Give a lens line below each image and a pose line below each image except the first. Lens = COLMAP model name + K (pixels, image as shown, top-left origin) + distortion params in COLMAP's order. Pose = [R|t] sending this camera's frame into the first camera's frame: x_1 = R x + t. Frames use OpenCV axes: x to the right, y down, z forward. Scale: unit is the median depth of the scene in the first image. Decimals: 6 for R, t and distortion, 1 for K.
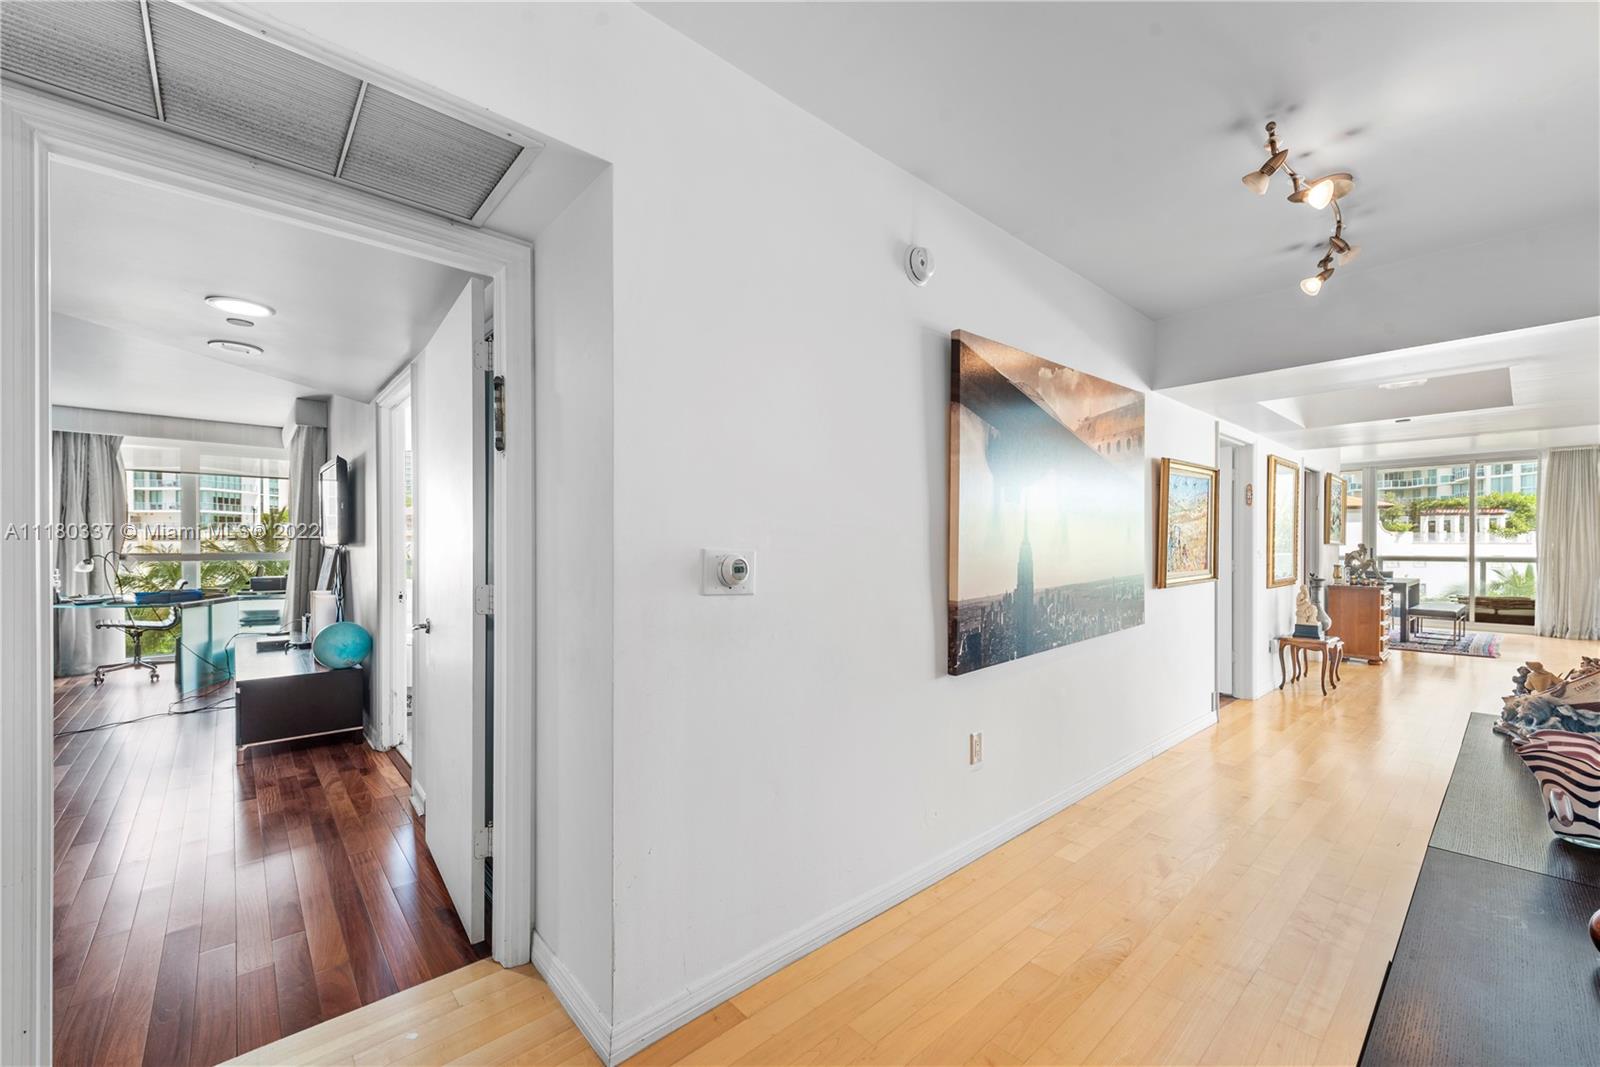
lens RADIAL K [[644.3, 0, 815.3], [0, 644.3, 555.6], [0, 0, 1]] dist [-0.005343, -0.002481]
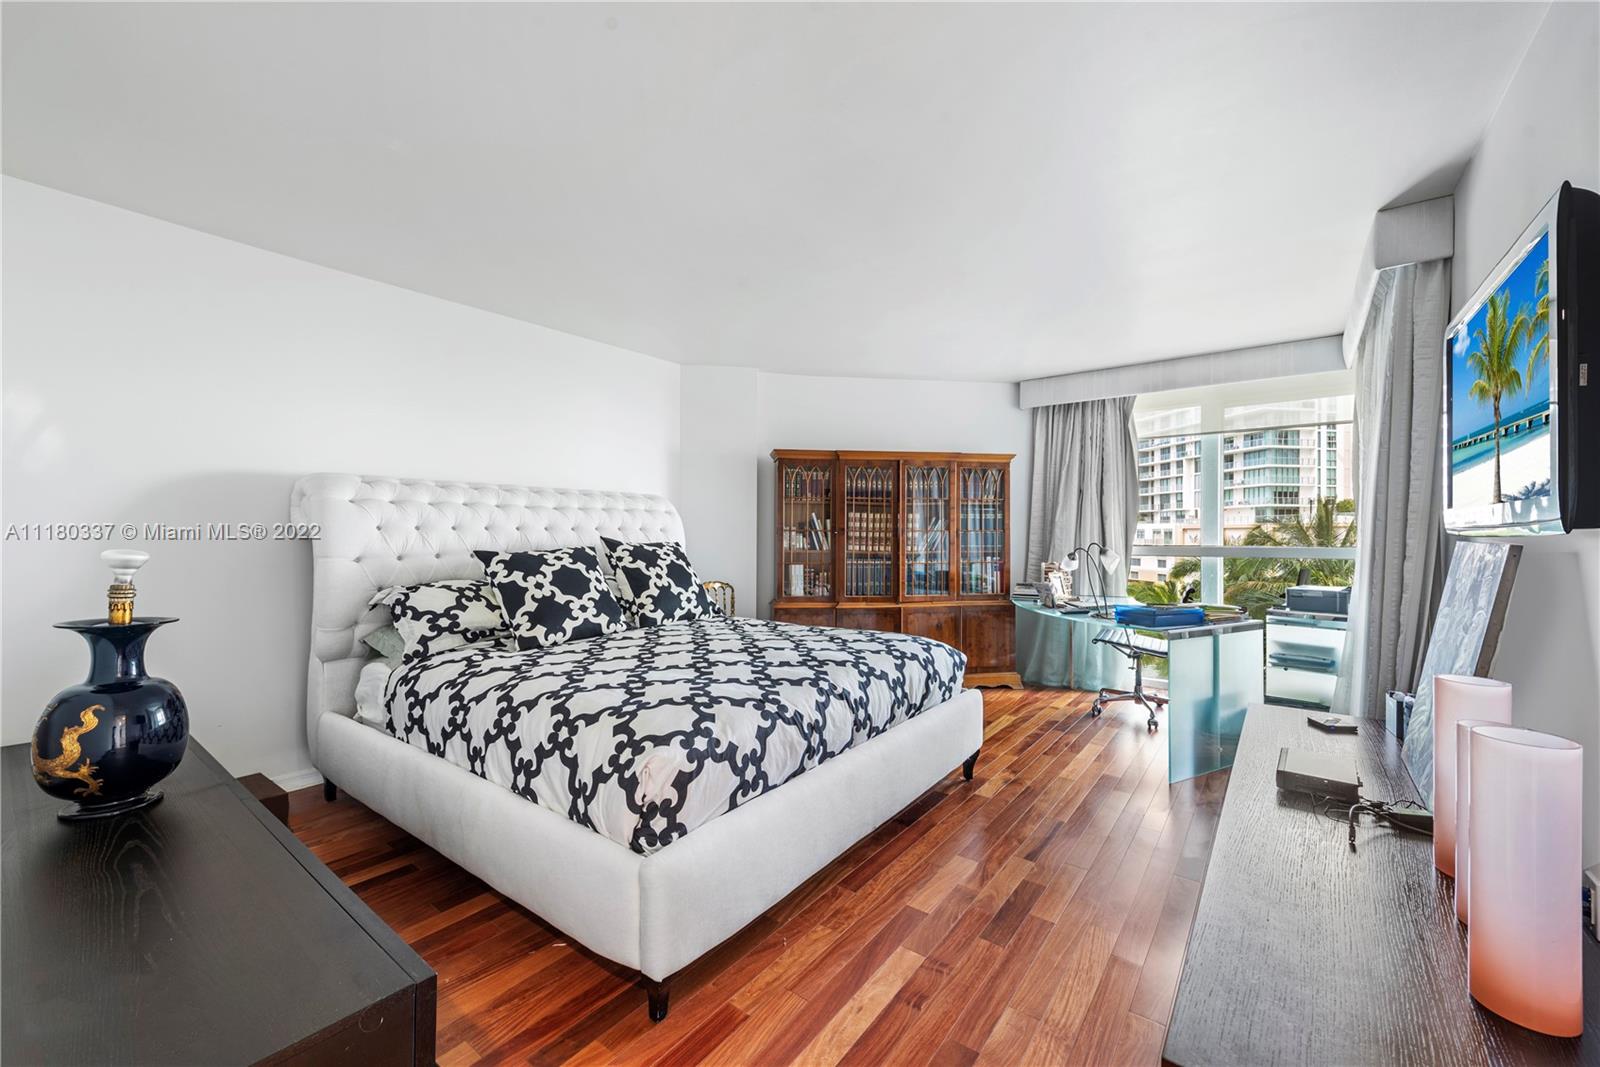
lens RADIAL K [[644.3, 0, 786.9], [0, 644.3, 534.8], [0, 0, 1]] dist [-0.005343, -0.002481]
pose [[0.165105, -0.002523, -0.986273, -0.377692], [-0.016266, 0.999854, -0.005281, -0.004892], [0.986142, 0.016914, 0.165040, 0.451160]]
